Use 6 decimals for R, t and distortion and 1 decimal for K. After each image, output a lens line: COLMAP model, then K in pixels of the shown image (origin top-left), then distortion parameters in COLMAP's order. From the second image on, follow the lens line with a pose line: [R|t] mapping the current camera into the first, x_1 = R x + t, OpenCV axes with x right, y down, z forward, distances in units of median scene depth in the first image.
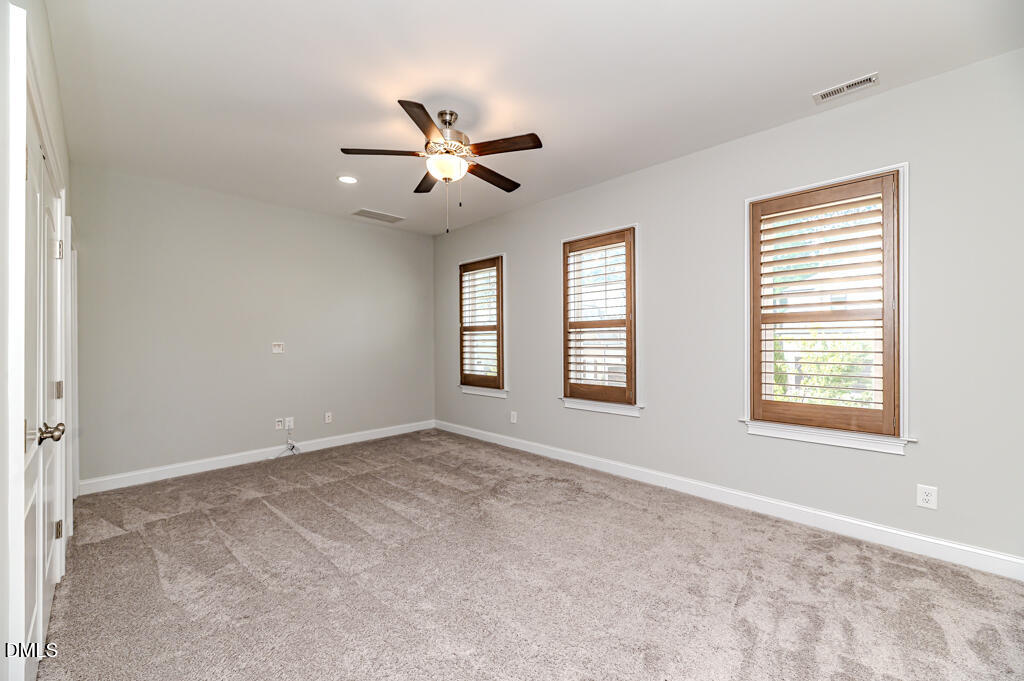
lens RADIAL K [[408.4, 0, 518.7], [0, 408.4, 338.0], [0, 0, 1]] dist [0.002412, -0.000525]
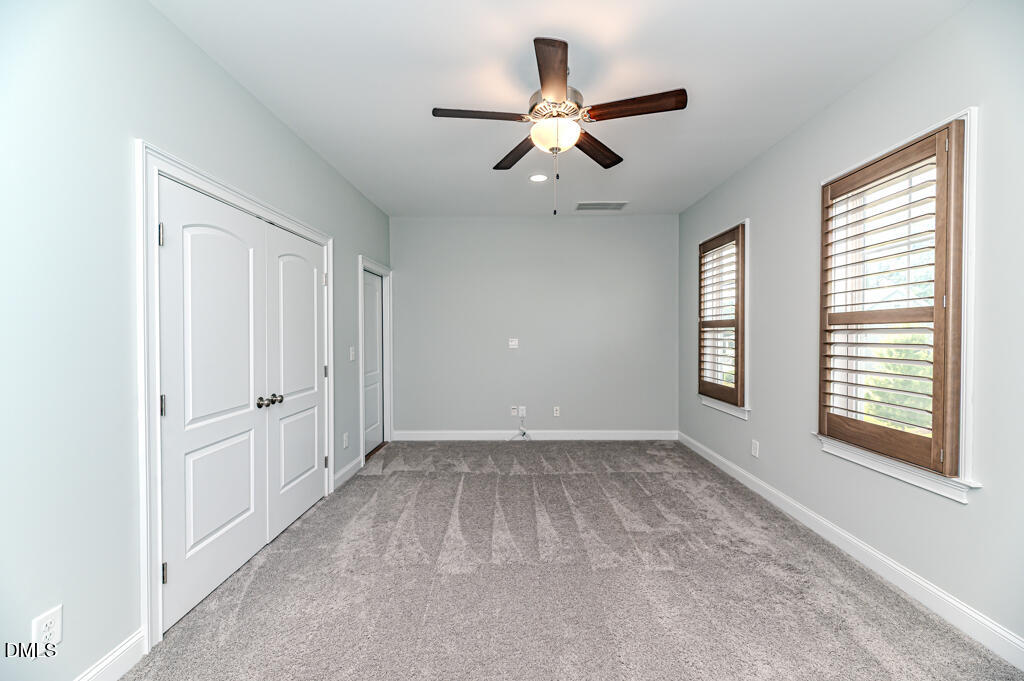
lens RADIAL K [[408.4, 0, 507.0], [0, 408.4, 338.7], [0, 0, 1]] dist [0.002412, -0.000525]
pose [[0.692476, 0.016210, -0.721259, 0.232353], [-0.001063, 0.999769, 0.021448, -0.014738], [0.721441, -0.014086, 0.692333, 0.227969]]
